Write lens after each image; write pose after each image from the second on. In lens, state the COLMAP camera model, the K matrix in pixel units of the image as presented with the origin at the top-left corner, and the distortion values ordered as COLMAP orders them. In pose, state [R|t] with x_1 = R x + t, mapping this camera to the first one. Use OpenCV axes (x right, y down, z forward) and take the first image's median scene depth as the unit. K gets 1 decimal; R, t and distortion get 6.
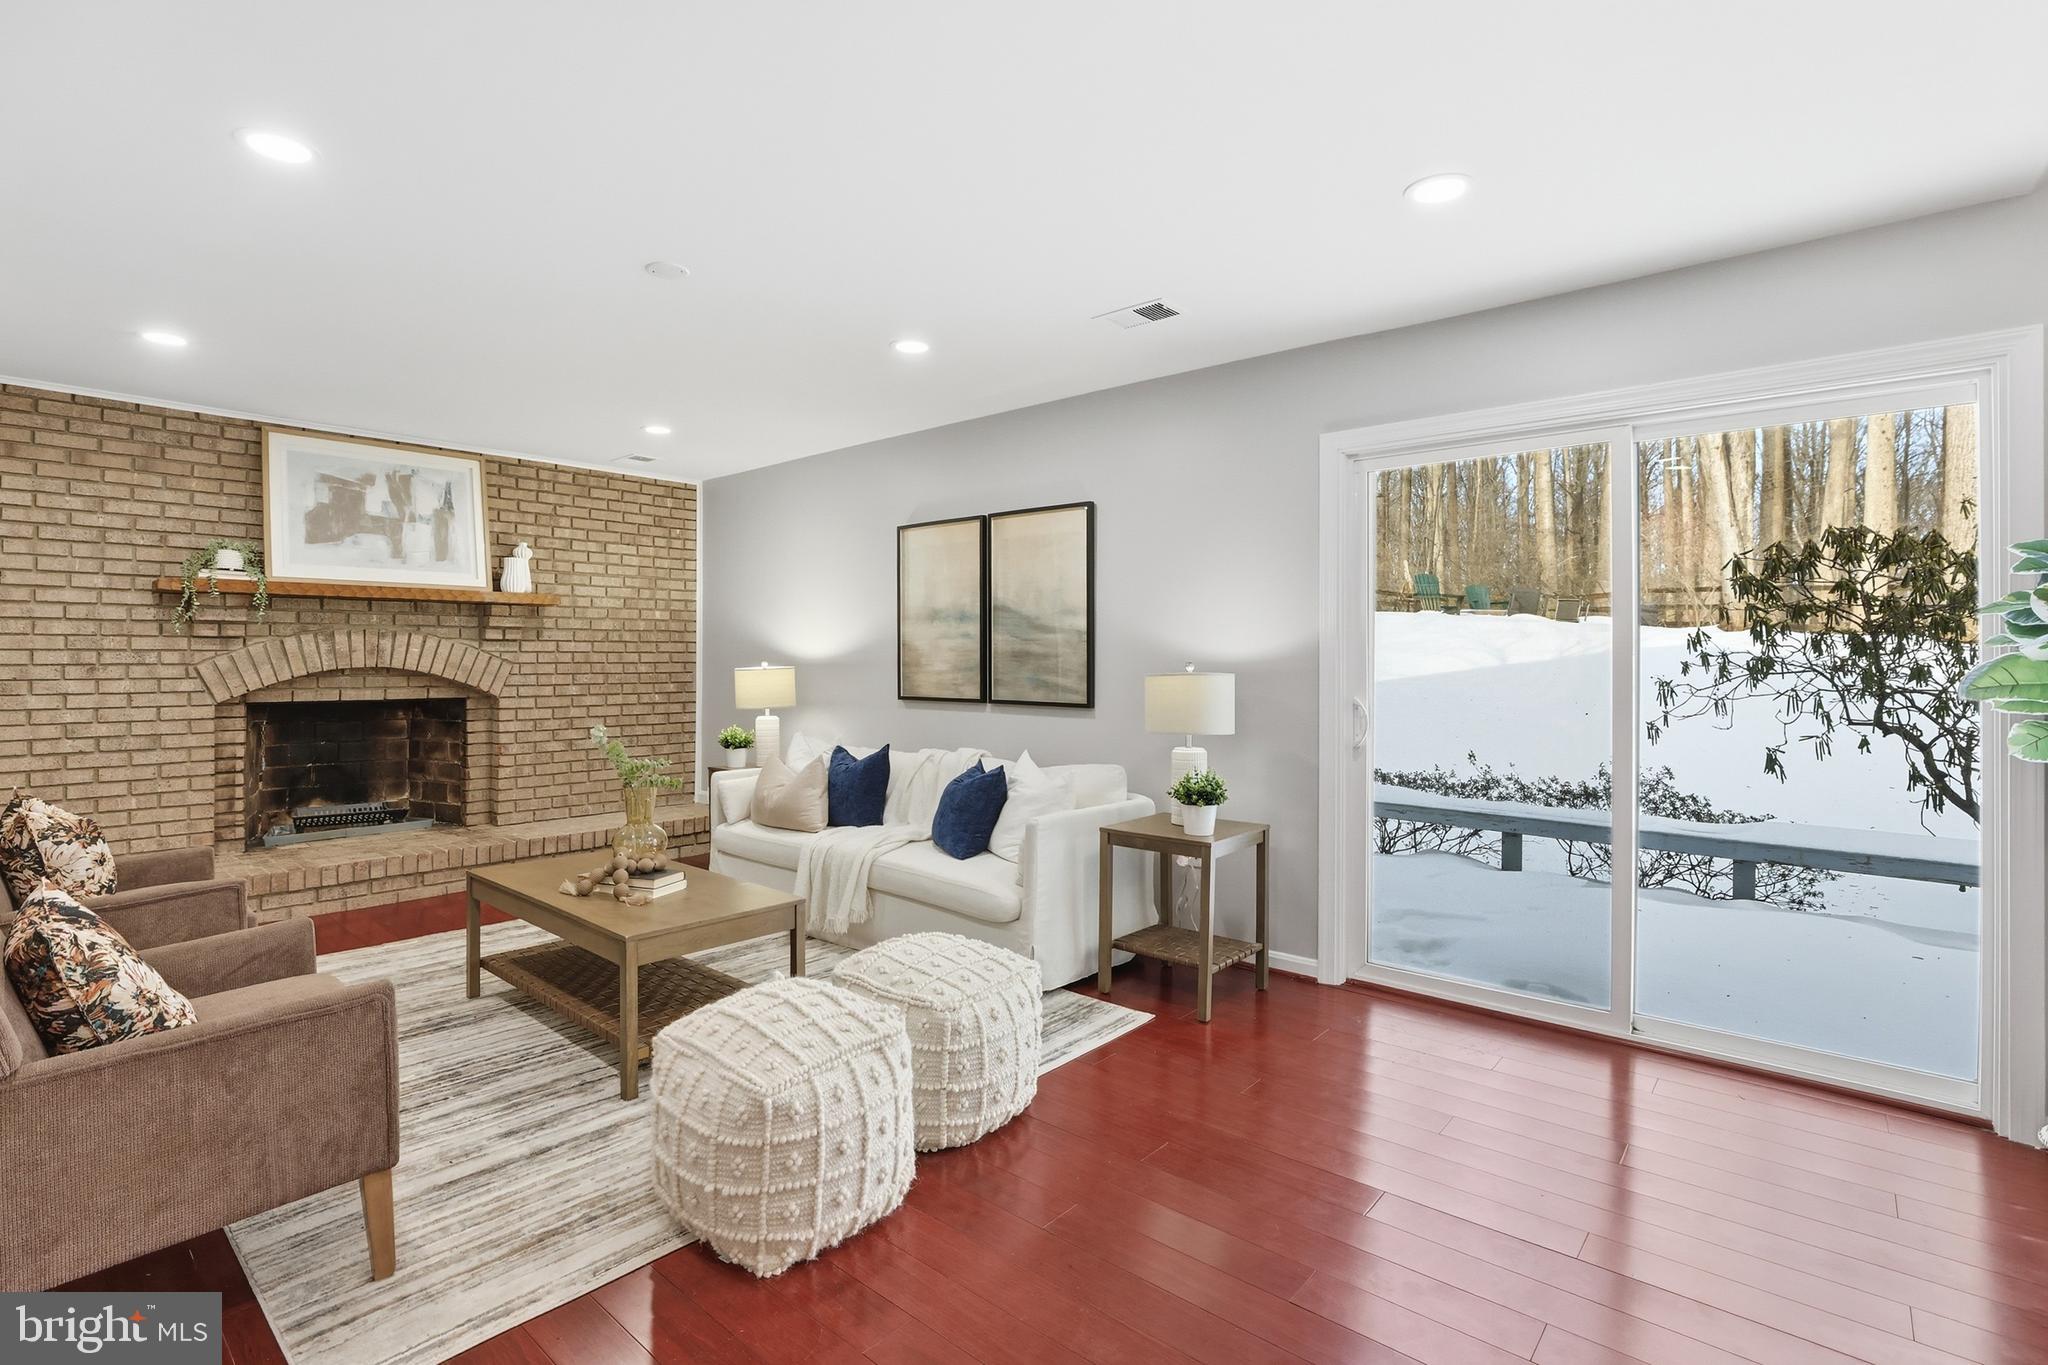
lens RADIAL K [[958.3, 0, 1023.7], [0, 958.3, 651.4], [0, 0, 1]] dist [-0.040498, 0.011763]
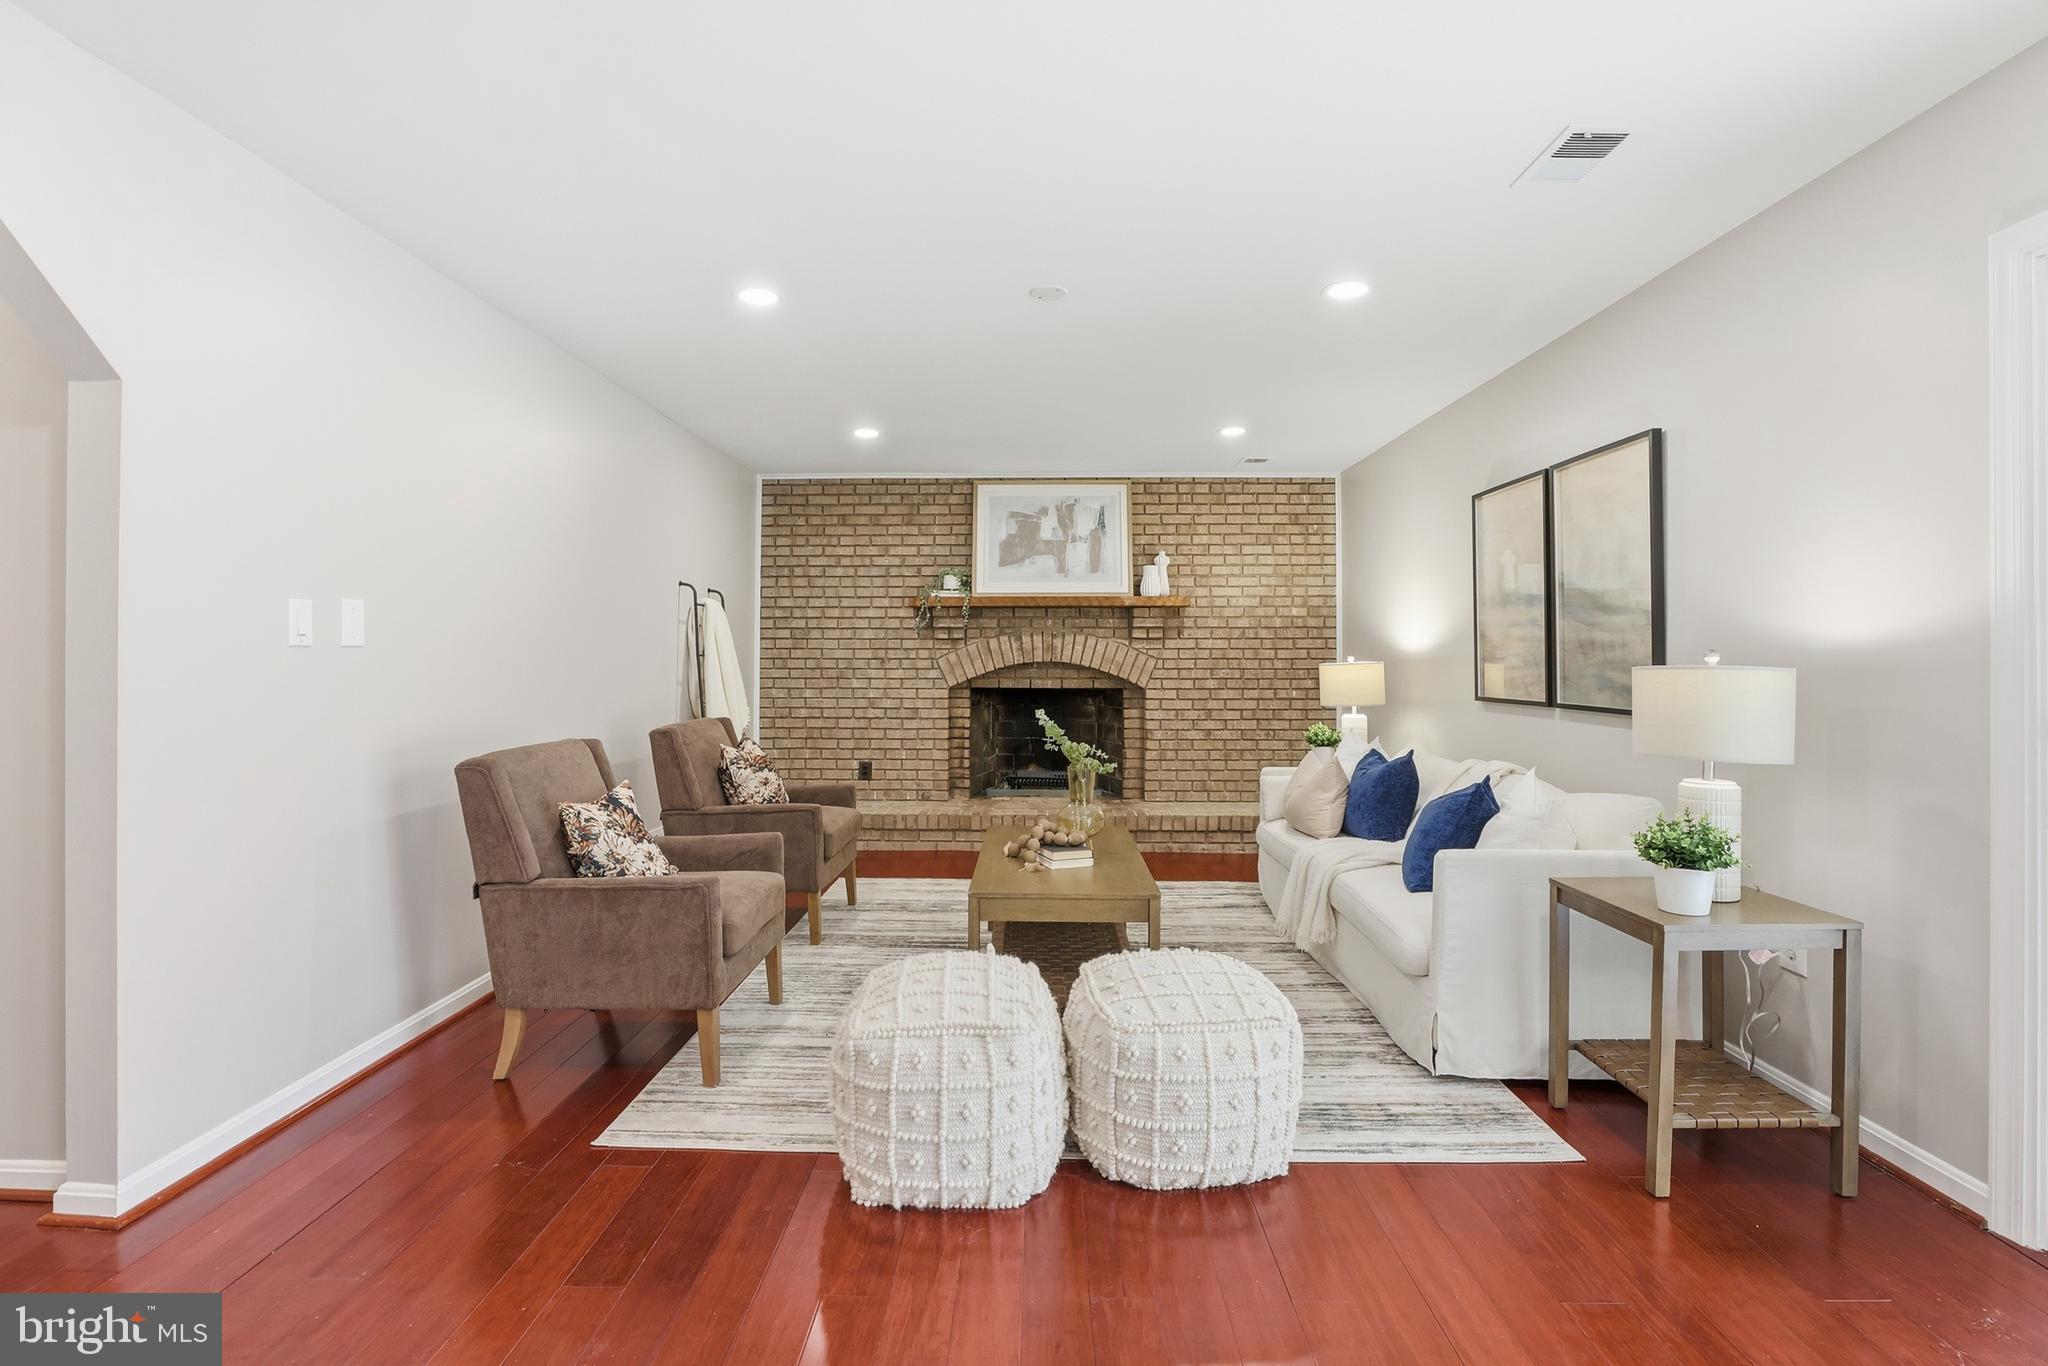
lens RADIAL K [[958.3, 0, 1023.7], [0, 958.3, 651.9], [0, 0, 1]] dist [-0.040498, 0.011763]
pose [[0.644431, -0.006617, -0.764634, 0.255971], [0.005590, 0.999977, -0.003942, 0.008649], [0.764642, -0.001734, 0.644453, 0.158654]]
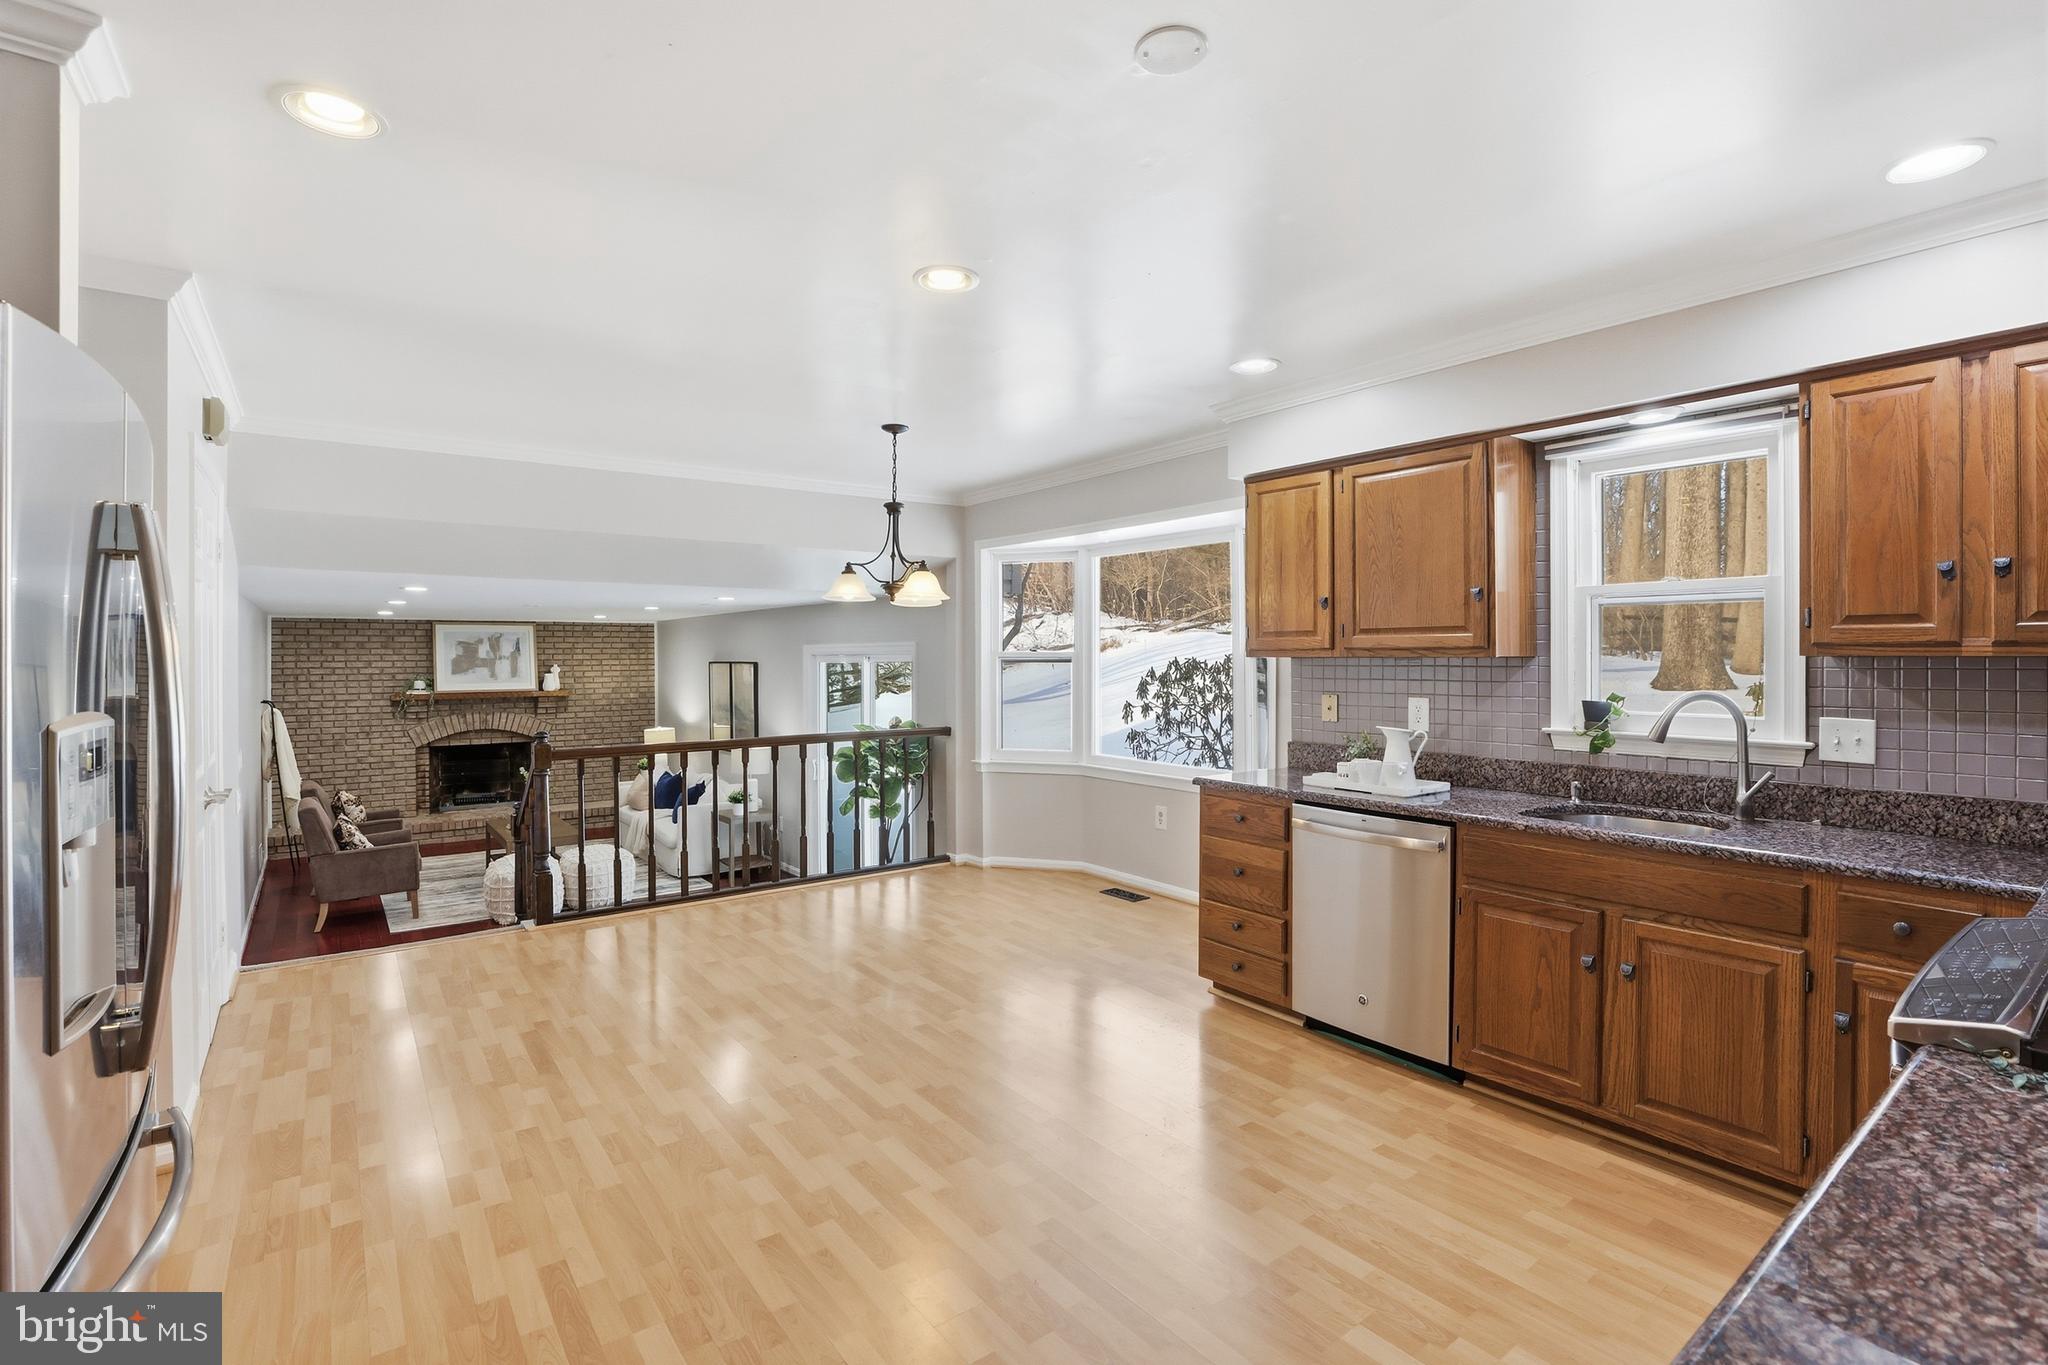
lens RADIAL K [[941.1, 0, 1013.9], [0, 941.1, 662.6], [0, 0, 1]] dist [-0.038574, 0.011565]
pose [[0.978225, -0.003597, -0.207518, 0.911714], [0.006375, 0.999899, 0.012721, -0.151917], [0.207452, -0.013767, 0.978148, -0.798950]]
